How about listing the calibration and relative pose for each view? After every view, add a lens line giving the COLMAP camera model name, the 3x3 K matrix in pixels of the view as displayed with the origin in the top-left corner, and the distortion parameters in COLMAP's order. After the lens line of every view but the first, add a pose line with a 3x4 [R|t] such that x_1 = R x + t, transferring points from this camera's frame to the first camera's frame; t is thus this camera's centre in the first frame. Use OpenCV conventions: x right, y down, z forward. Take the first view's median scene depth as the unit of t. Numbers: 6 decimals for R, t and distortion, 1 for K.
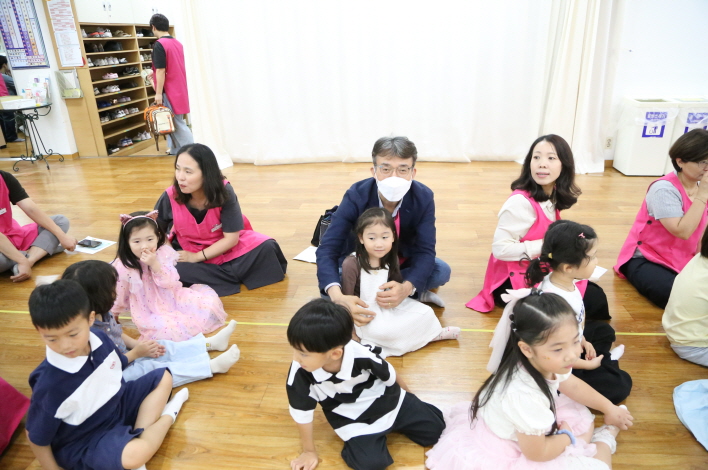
lens RADIAL K [[503.0, 0, 354.0], [0, 503.0, 235.0], [0, 0, 1]] dist [-0.125952, 0.073925]
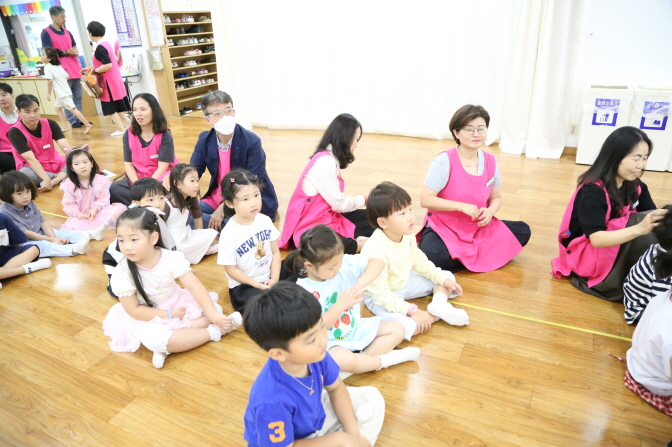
lens RADIAL K [[477.4, 0, 336.0], [0, 477.4, 223.5], [0, 0, 1]] dist [-0.125952, 0.073925]
pose [[0.934549, 0.130685, -0.330969, 0.345157], [-0.119105, 0.991350, 0.055125, 0.002471], [0.335310, -0.012097, 0.942030, -0.028493]]
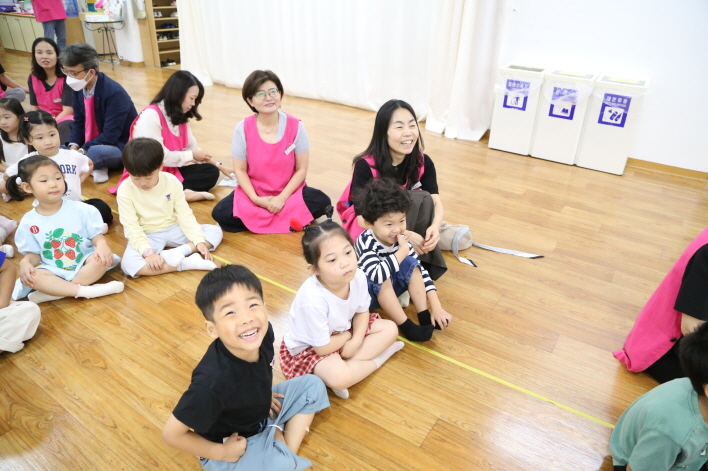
lens RADIAL K [[494.9, 0, 357.4], [0, 494.9, 238.7], [0, 0, 1]] dist [-0.106521, 0.065172]
pose [[0.887430, 0.260899, -0.379999, 0.589176], [-0.220597, 0.964246, 0.146859, -0.029181], [0.404728, -0.046500, 0.913254, 0.031431]]
